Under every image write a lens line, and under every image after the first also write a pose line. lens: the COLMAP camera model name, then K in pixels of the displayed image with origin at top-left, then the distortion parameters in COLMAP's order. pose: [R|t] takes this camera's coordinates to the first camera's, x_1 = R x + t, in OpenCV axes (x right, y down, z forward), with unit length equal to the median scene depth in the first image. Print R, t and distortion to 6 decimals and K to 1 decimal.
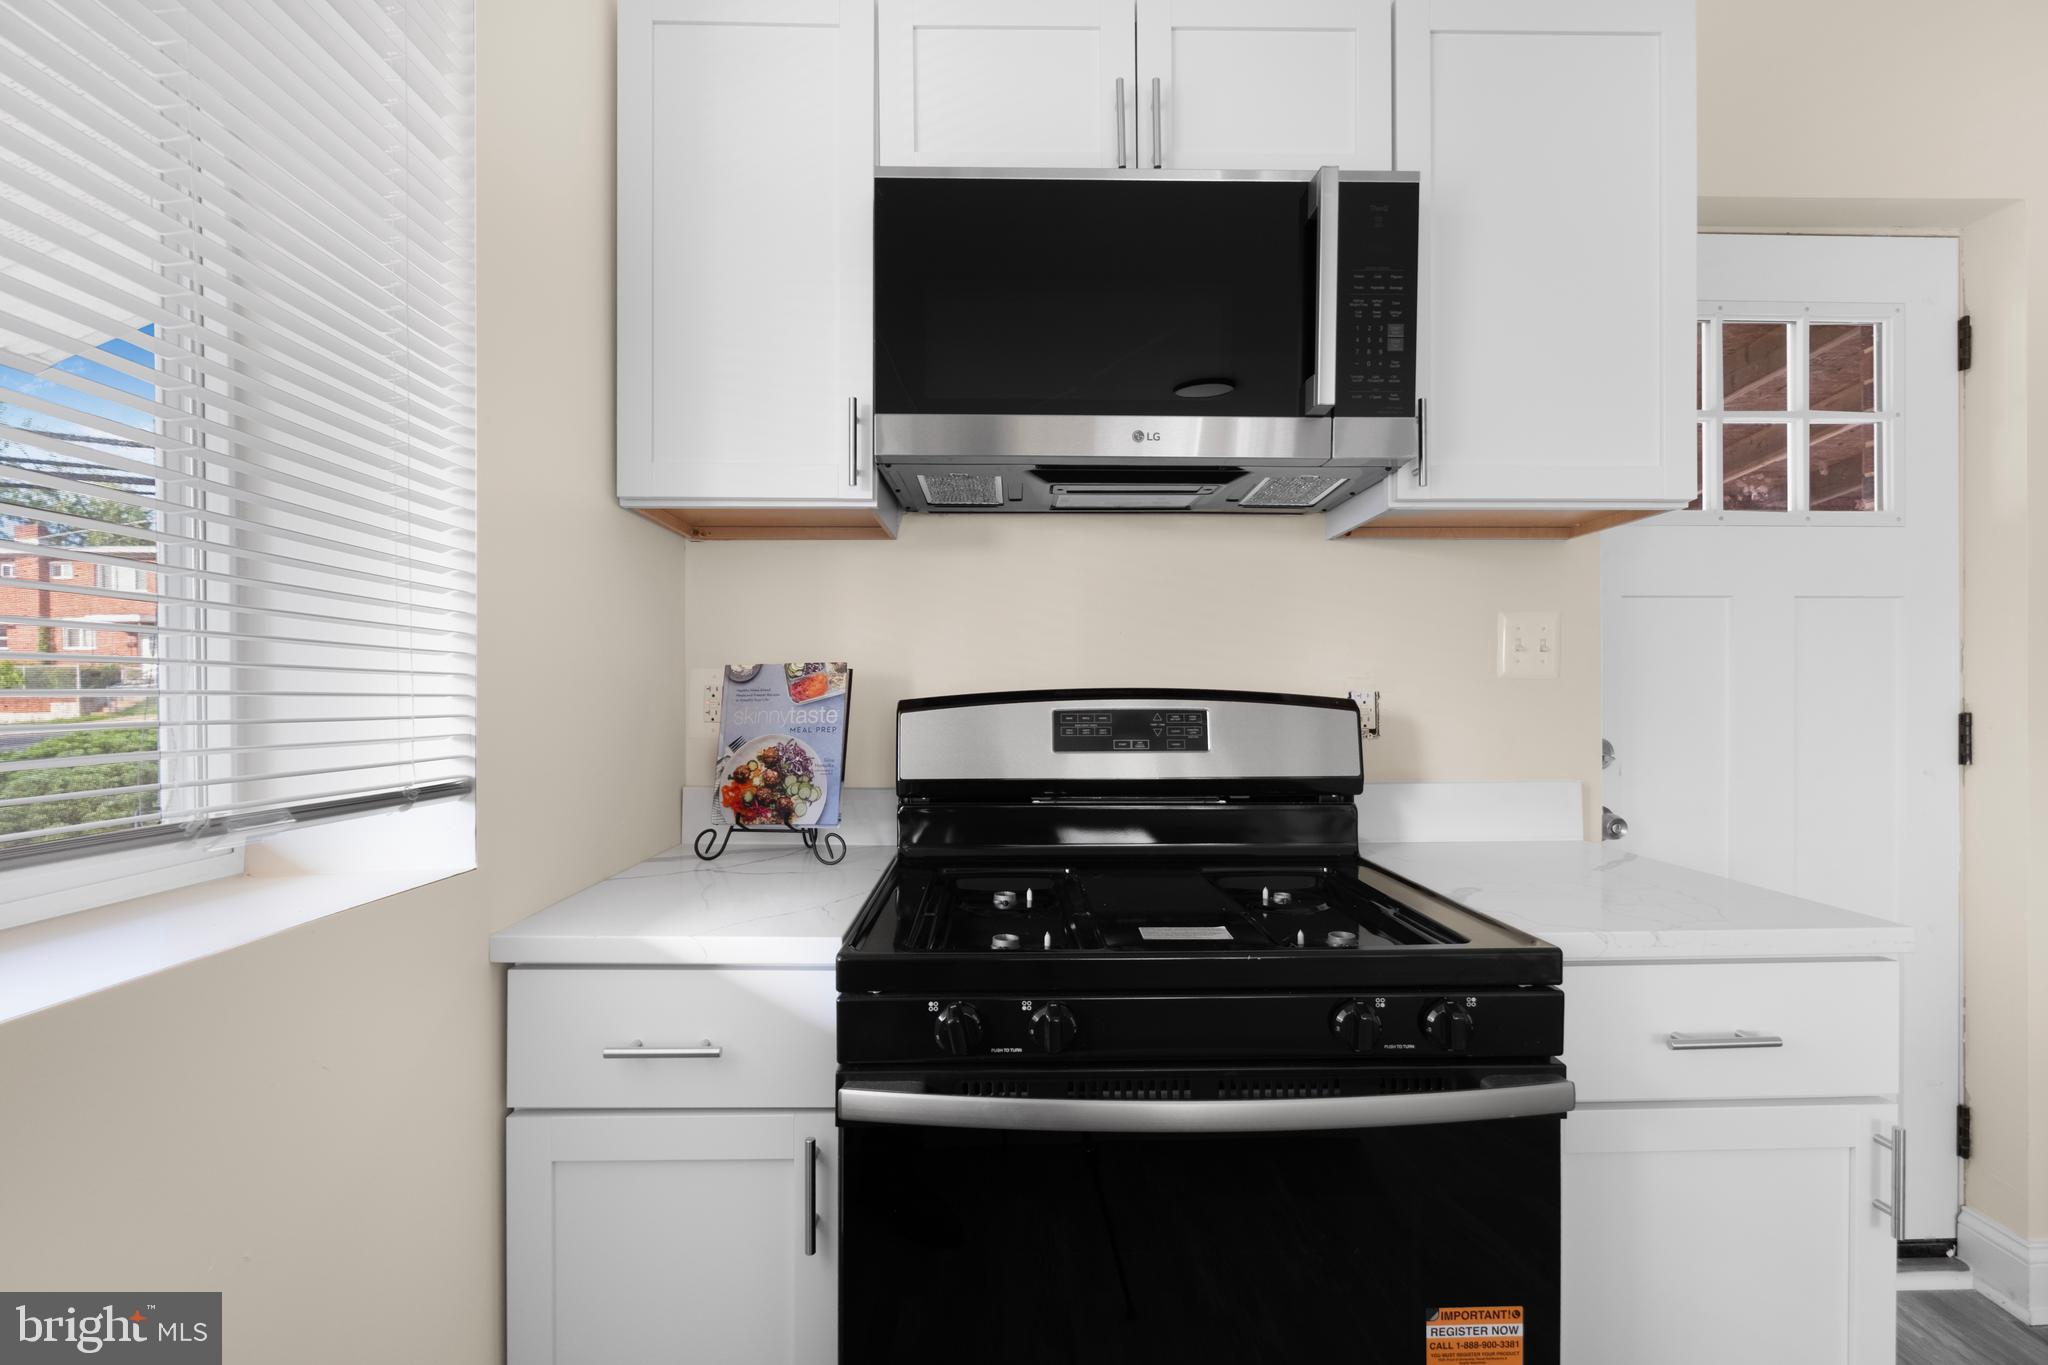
lens RADIAL K [[1055.4, 0, 1029.0], [0, 1055.4, 700.4], [0, 0, 1]] dist [-0.005293, -0.000027]
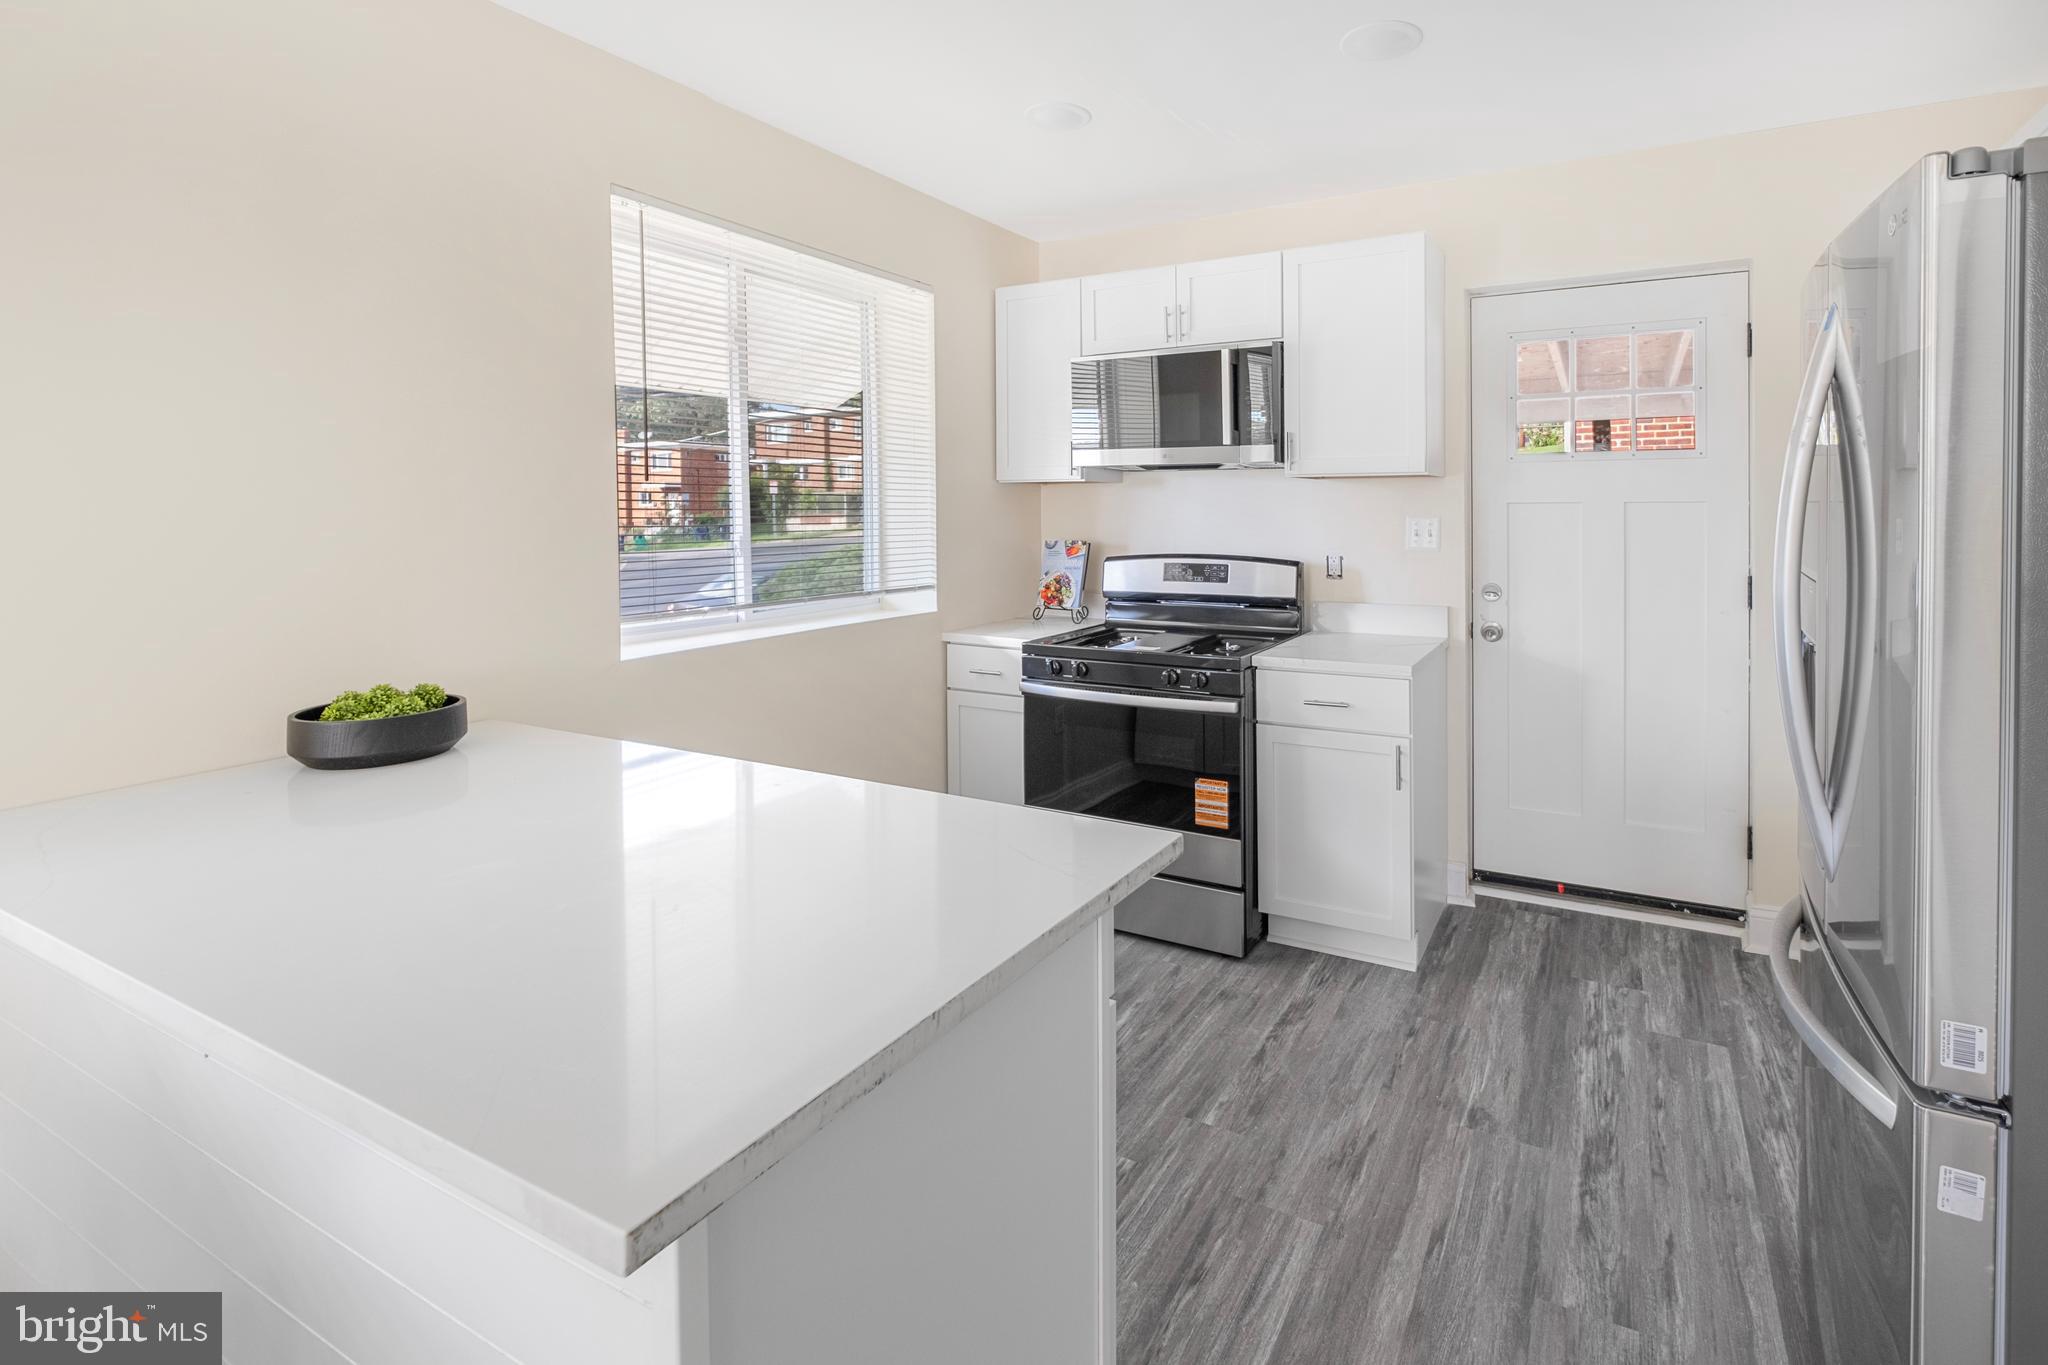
lens RADIAL K [[1055.4, 0, 1022.2], [0, 1055.4, 679.2], [0, 0, 1]] dist [-0.005293, -0.000027]
pose [[0.840854, 0.085636, -0.534445, 1.011181], [-0.000009, 0.987407, 0.158201, -0.103764], [0.541263, -0.133019, 0.830265, -1.105065]]
